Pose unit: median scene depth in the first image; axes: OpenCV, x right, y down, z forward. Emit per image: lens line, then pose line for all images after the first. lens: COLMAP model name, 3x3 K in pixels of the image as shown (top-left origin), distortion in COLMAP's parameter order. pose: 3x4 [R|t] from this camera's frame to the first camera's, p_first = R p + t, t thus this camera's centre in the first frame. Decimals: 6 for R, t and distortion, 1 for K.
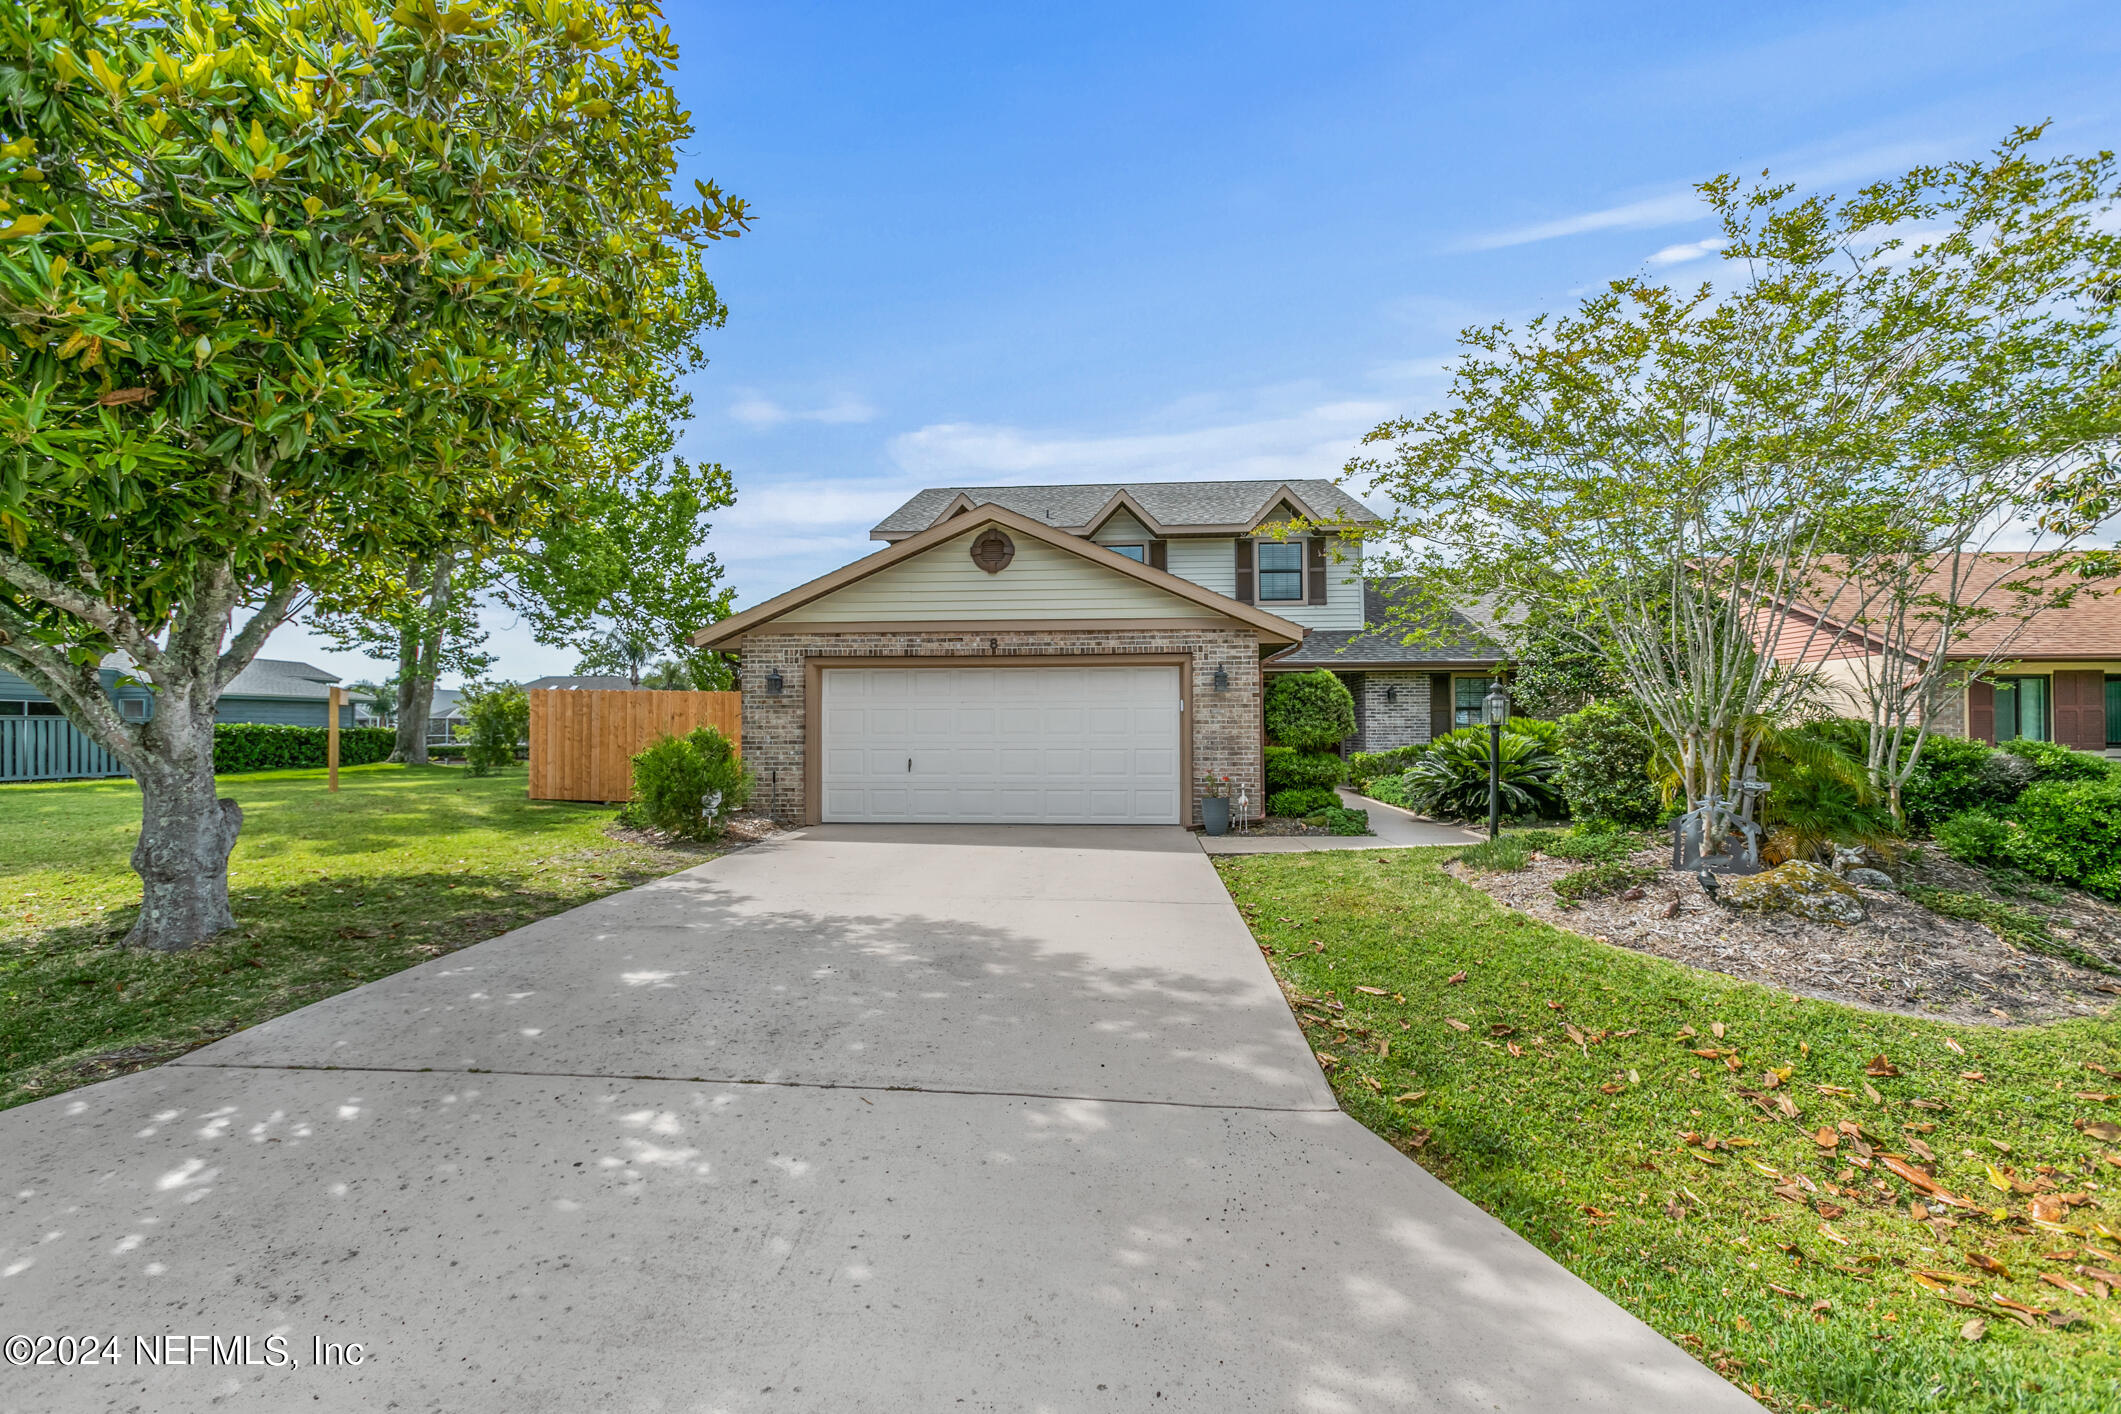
lens RADIAL K [[952.0, 0, 1061.0], [0, 952.0, 723.0], [0, 0, 1]] dist [0.002767, 0.001057]
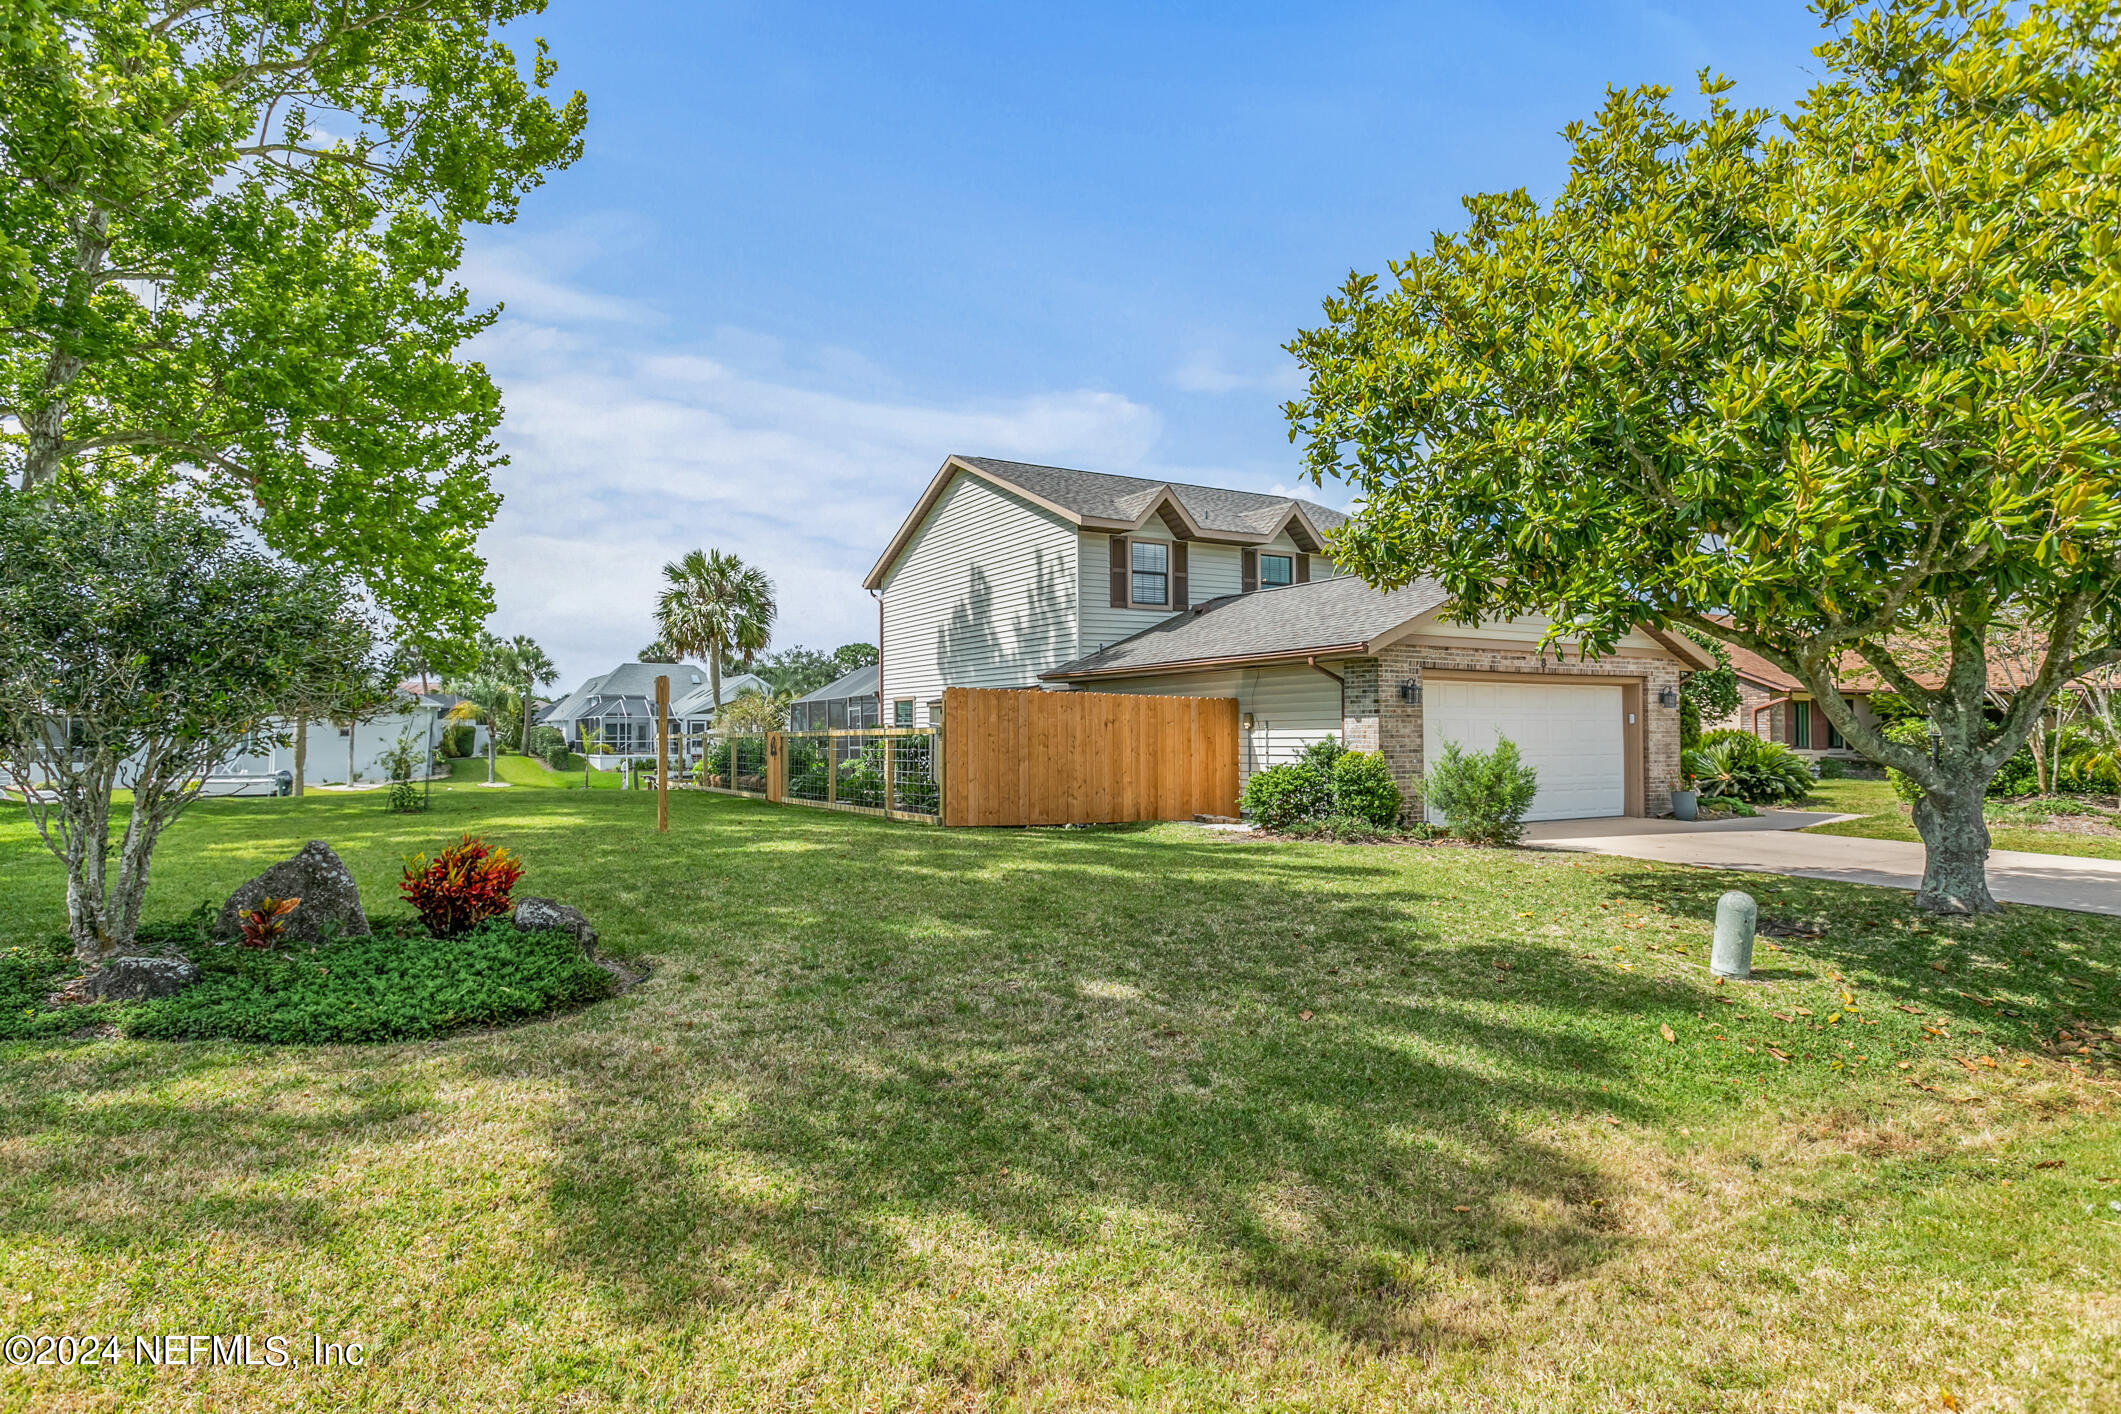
lens RADIAL K [[1156.2, 0, 1060.5], [0, 1156.2, 707.0], [0, 0, 1]] dist [0.000649, -0.000315]
pose [[0.831220, 0.014068, 0.555766, -1.330812], [-0.003343, 0.999788, -0.020308, 0.000209], [-0.555934, 0.015023, 0.831091, 0.167166]]
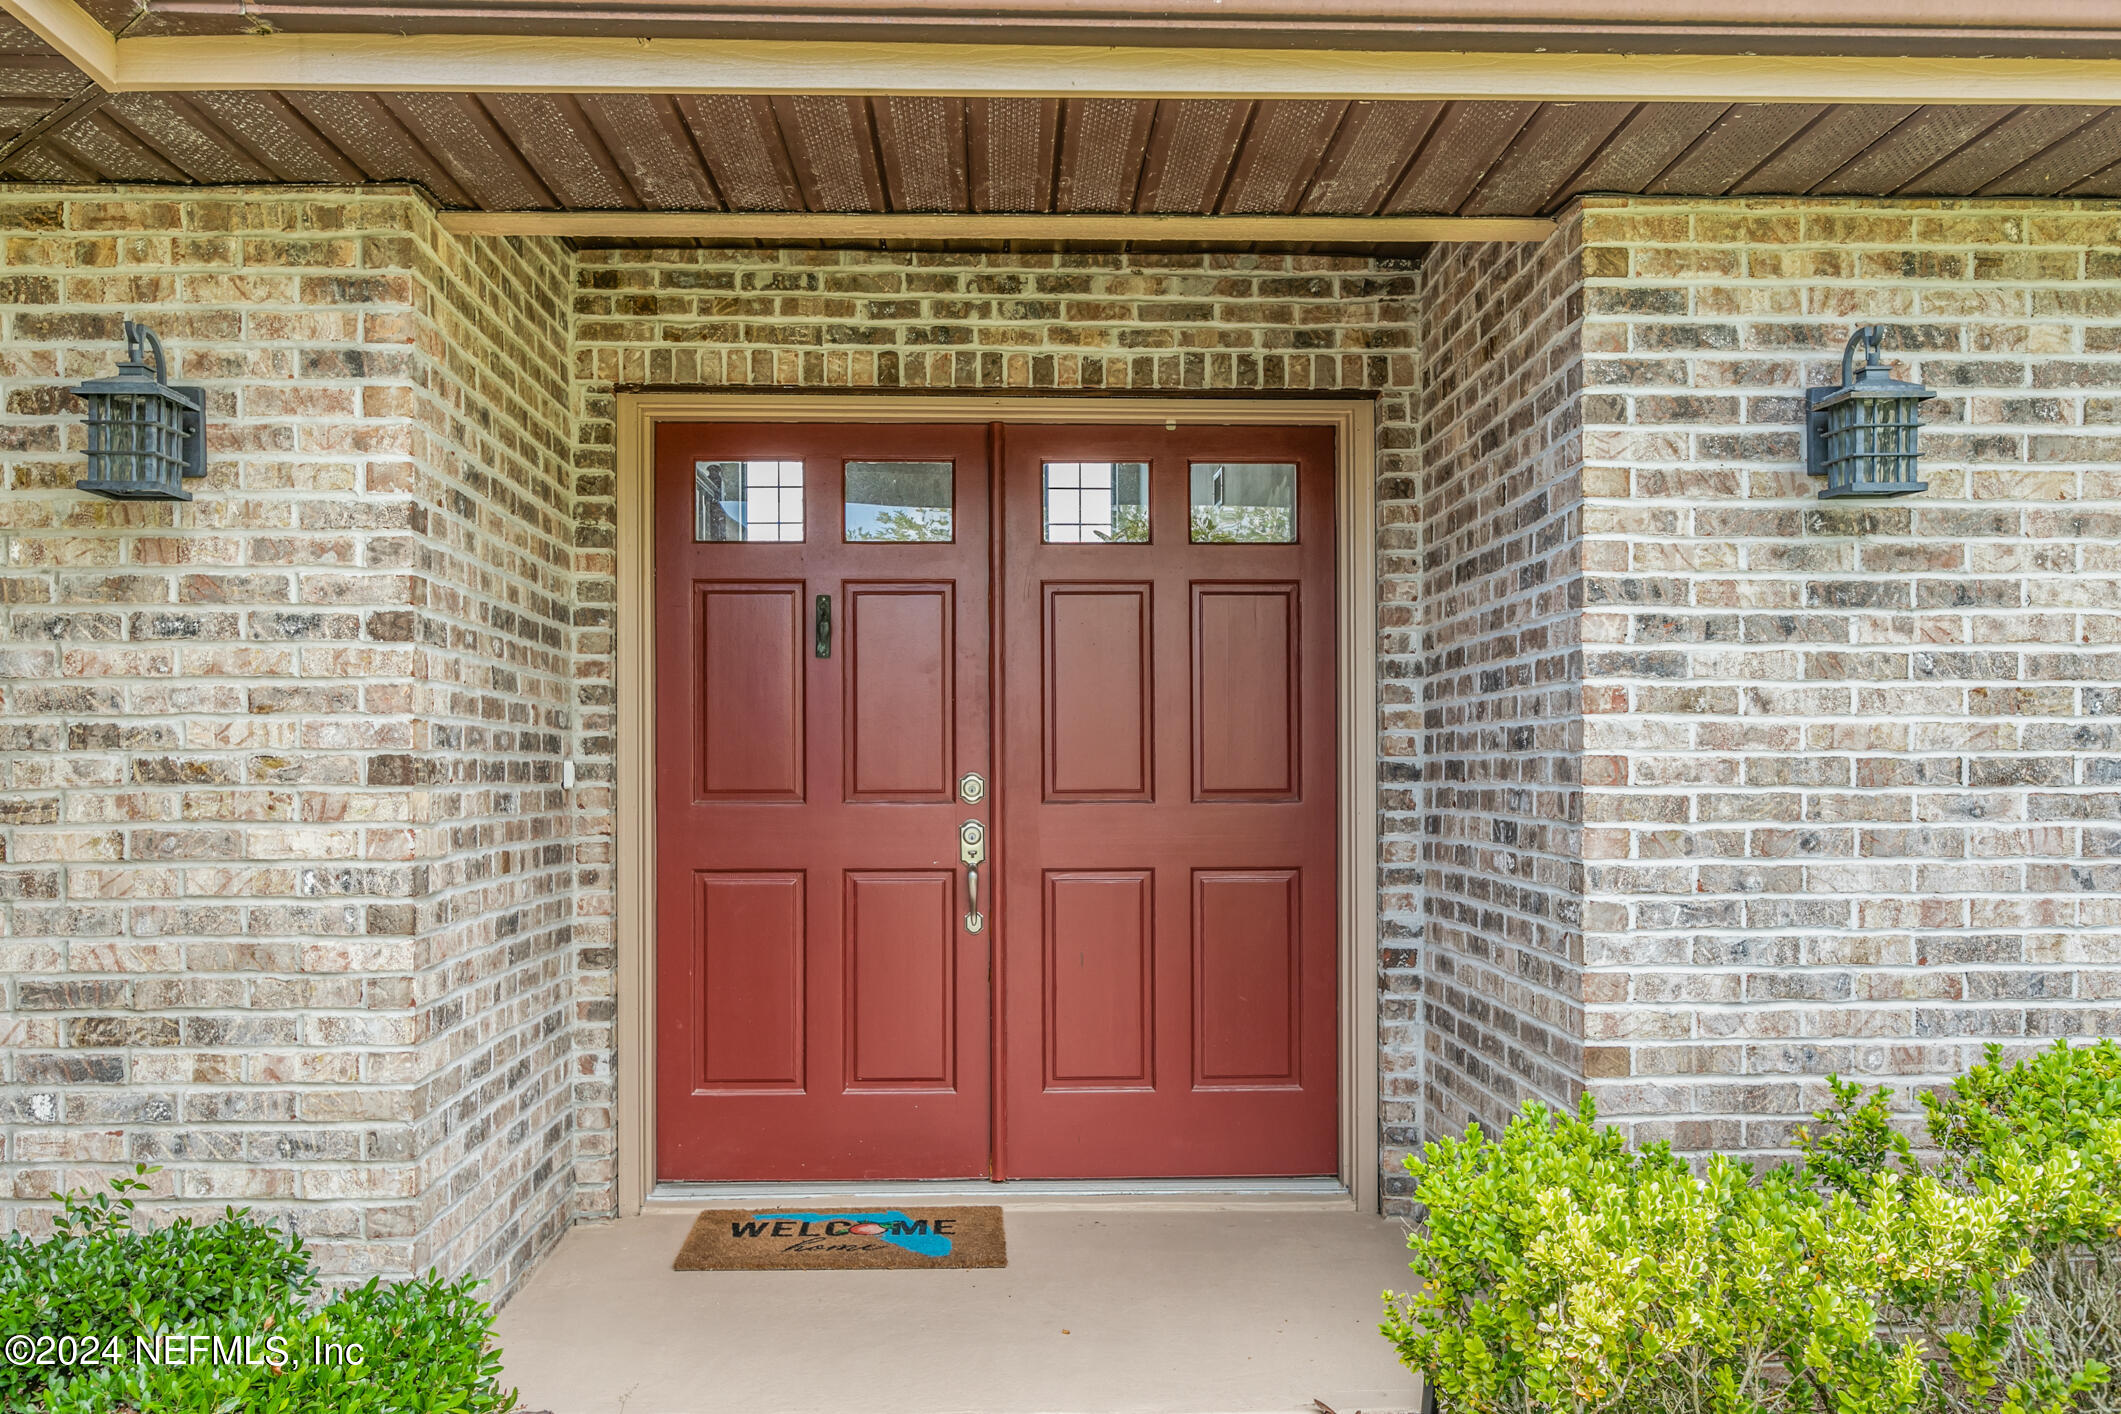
lens RADIAL K [[1708.1, 0, 1051.1], [0, 1708.1, 778.1], [0, 0, 1]] dist [-0.001019, 0.003901]
pose [[0.995911, 0.001427, 0.090324, 0.369910], [-0.002124, 0.999969, 0.007621, 0.005270], [-0.090310, -0.007782, 0.995883, 1.228461]]
